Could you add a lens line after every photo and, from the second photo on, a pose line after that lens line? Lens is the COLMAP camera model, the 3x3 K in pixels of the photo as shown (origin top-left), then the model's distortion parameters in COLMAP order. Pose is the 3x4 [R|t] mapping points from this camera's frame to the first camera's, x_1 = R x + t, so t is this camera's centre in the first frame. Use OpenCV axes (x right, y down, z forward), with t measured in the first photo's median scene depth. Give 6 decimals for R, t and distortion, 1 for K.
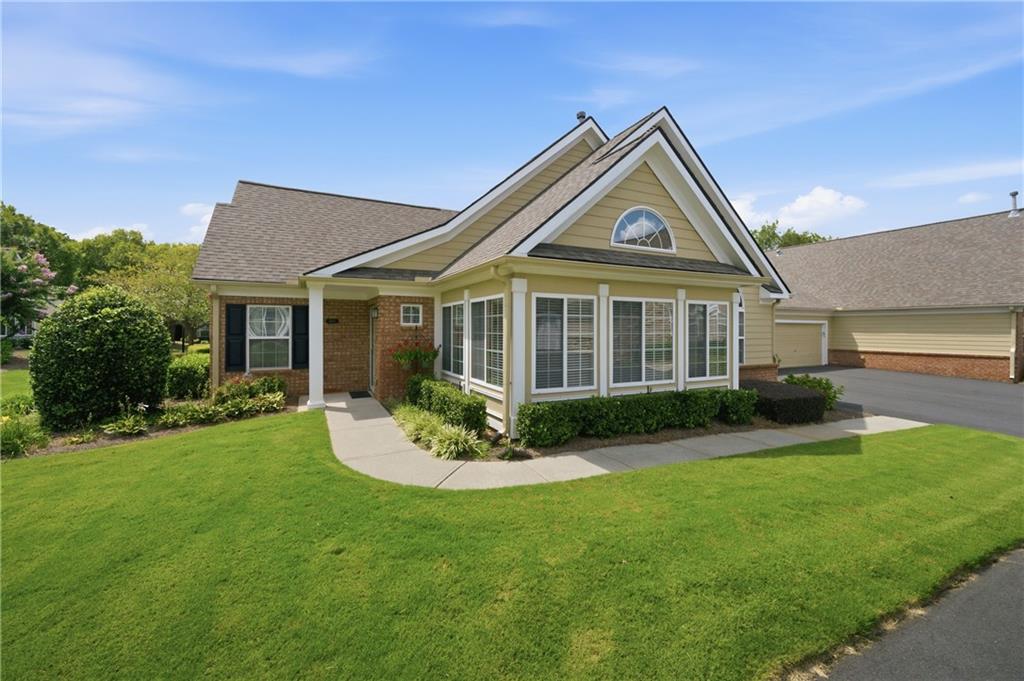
lens RADIAL K [[411.2, 0, 505.2], [0, 411.2, 328.1], [0, 0, 1]] dist [-0.001072, -0.000186]
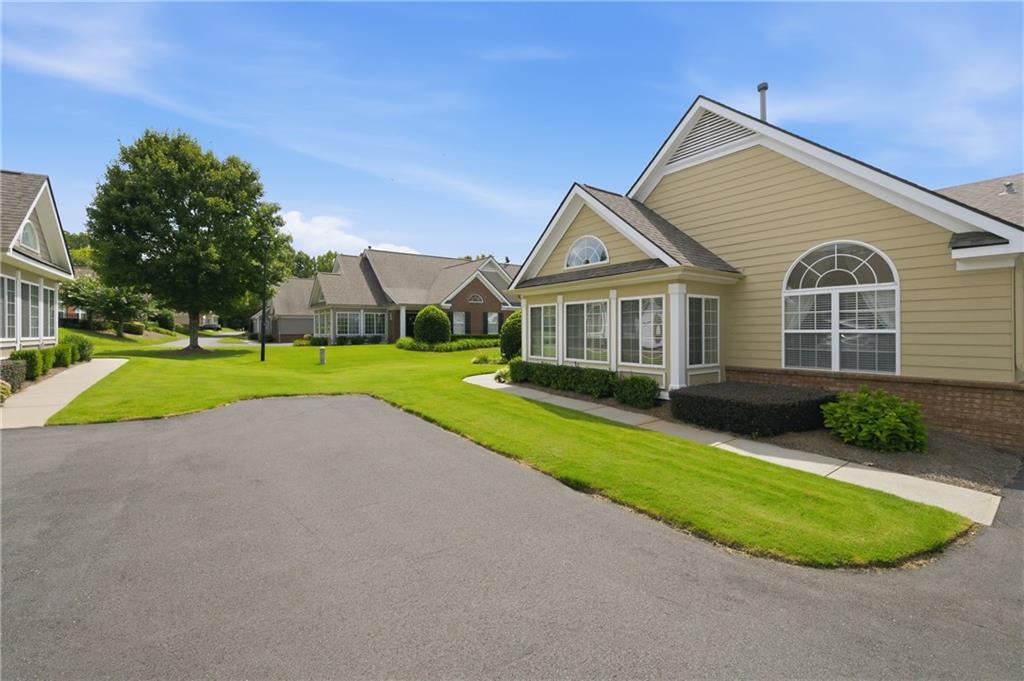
lens RADIAL K [[430.4, 0, 513.9], [0, 430.4, 328.5], [0, 0, 1]] dist [0.000313, -0.000667]
pose [[0.167043, -0.008238, -0.985915, 1.593310], [0.005526, 0.999957, -0.007419, 0.029217], [0.985934, -0.004208, 0.167081, 0.464350]]
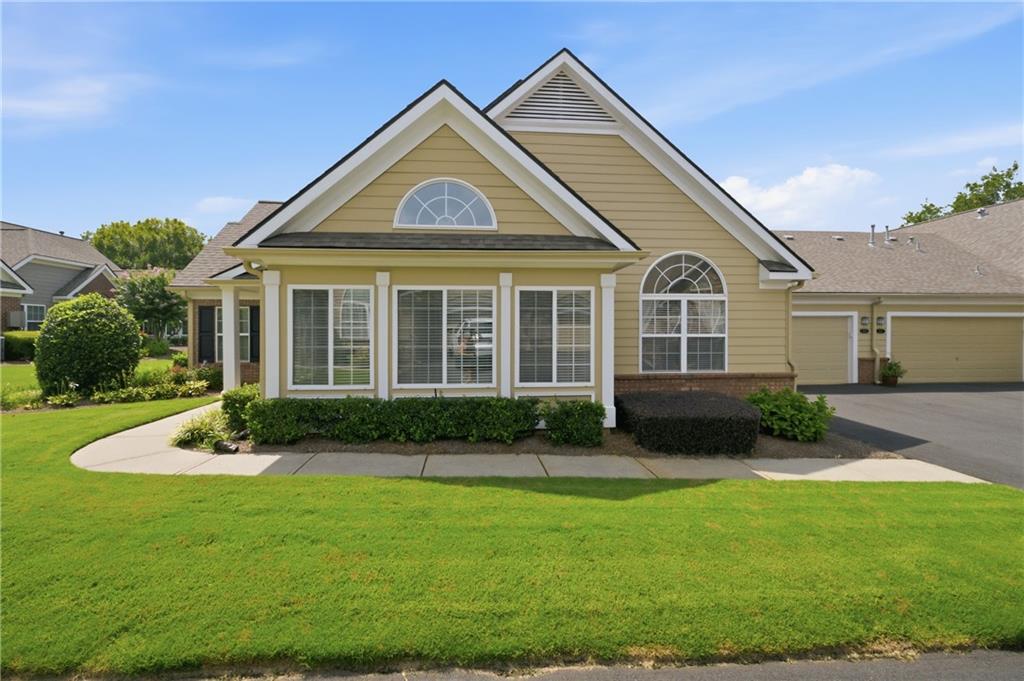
lens RADIAL K [[430.4, 0, 500.2], [0, 430.4, 331.9], [0, 0, 1]] dist [0.000313, -0.000667]
pose [[0.926377, -0.002432, -0.376590, 0.707113], [0.003949, 0.999987, 0.003258, 0.018146], [0.376577, -0.004505, 0.926374, 0.198868]]
